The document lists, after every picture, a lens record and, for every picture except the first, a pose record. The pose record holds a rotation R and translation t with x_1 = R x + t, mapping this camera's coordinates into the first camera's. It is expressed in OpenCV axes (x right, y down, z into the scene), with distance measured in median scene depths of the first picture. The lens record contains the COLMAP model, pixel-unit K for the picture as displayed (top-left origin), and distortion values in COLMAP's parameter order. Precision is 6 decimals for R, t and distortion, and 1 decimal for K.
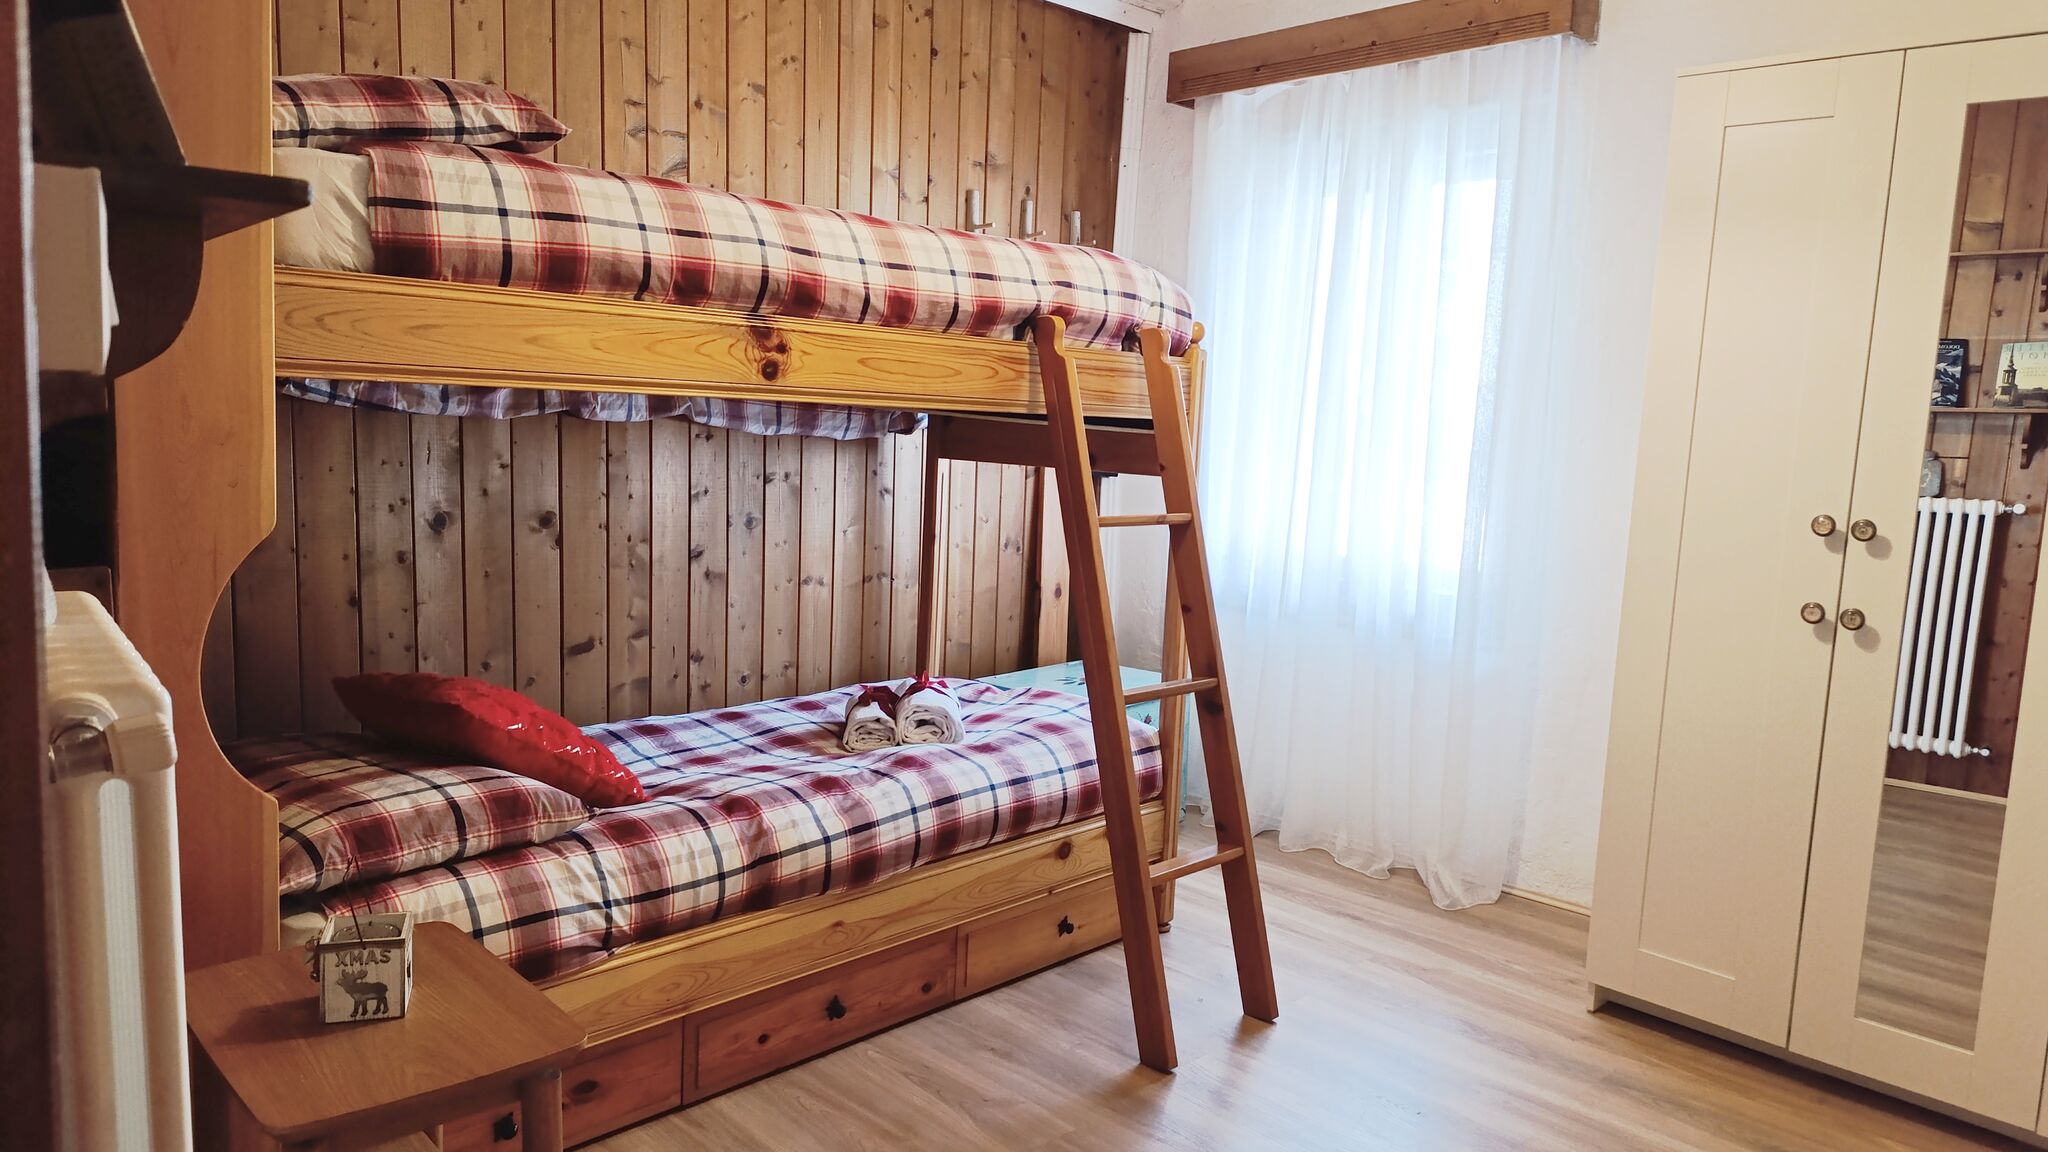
lens RADIAL K [[1401.7, 0, 1046.7], [0, 1401.7, 565.0], [0, 0, 1]] dist [0.048464, -0.066688]
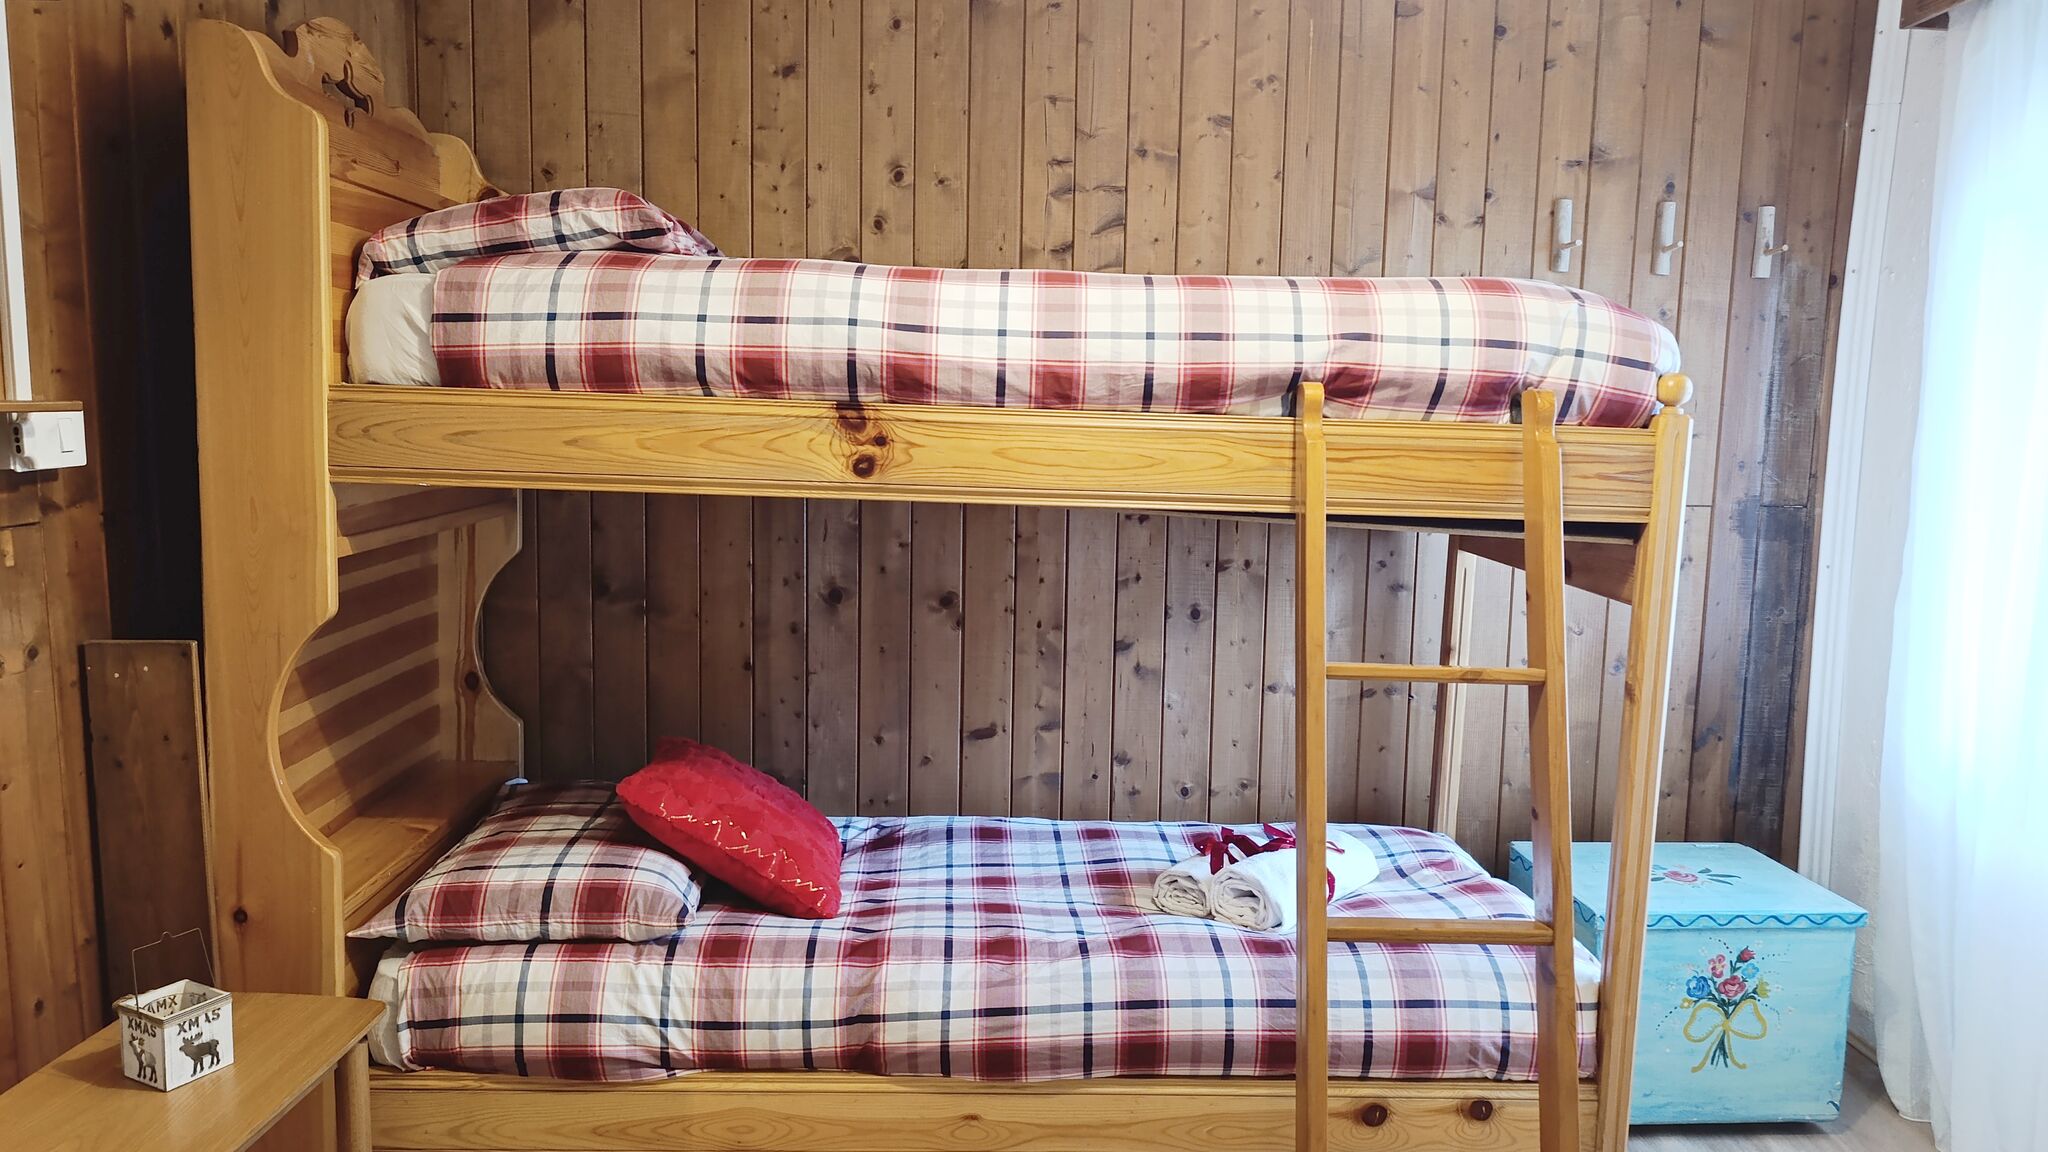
lens RADIAL K [[1401.7, 0, 1046.7], [0, 1401.7, 565.0], [0, 0, 1]] dist [0.048464, -0.066688]
pose [[0.711237, 0.062662, -0.700154, 0.398800], [-0.077624, 0.996929, 0.010370, -0.075755], [0.698654, 0.046973, 0.713916, 0.365996]]
